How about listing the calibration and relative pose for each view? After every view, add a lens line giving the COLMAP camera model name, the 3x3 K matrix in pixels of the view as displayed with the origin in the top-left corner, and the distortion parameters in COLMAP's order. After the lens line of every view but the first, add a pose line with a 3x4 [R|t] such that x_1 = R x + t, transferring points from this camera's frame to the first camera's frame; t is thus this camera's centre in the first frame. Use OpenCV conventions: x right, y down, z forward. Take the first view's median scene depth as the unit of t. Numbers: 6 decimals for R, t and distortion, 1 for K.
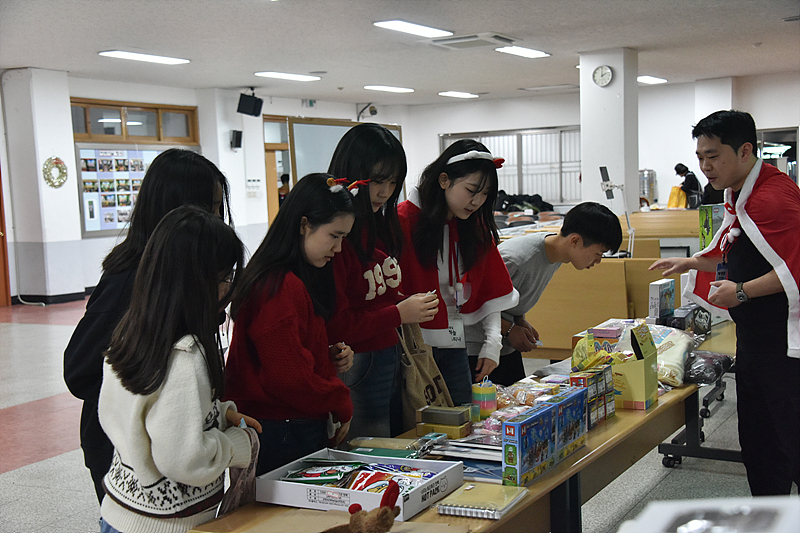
lens RADIAL K [[1130.8, 0, 400.0], [0, 1130.8, 266.5], [0, 0, 1]] dist [0.006560, 0.003912]
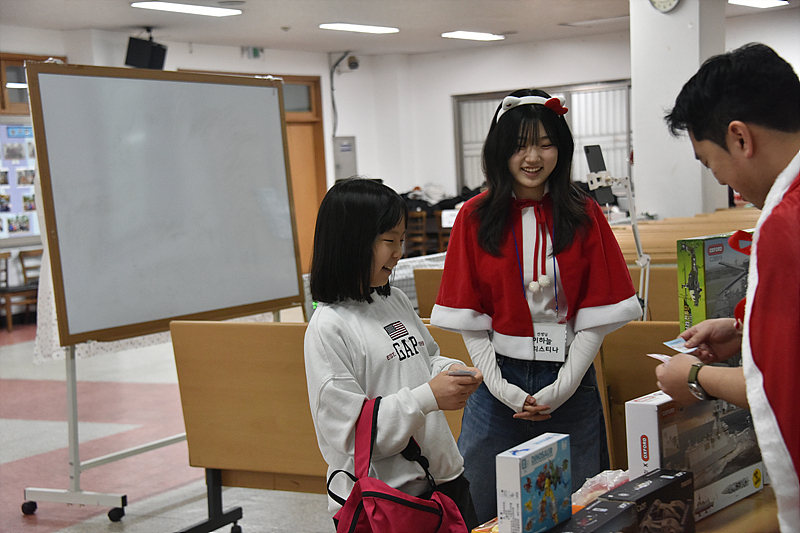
lens RADIAL K [[1471.4, 0, 400.0], [0, 1471.4, 266.5], [0, 0, 1]] dist [0.335805, 0.058834]
pose [[0.998800, -0.013598, -0.047059, 0.050590], [0.013474, 0.999905, -0.002943, -0.011849], [0.047094, 0.002305, 0.998888, 0.113238]]
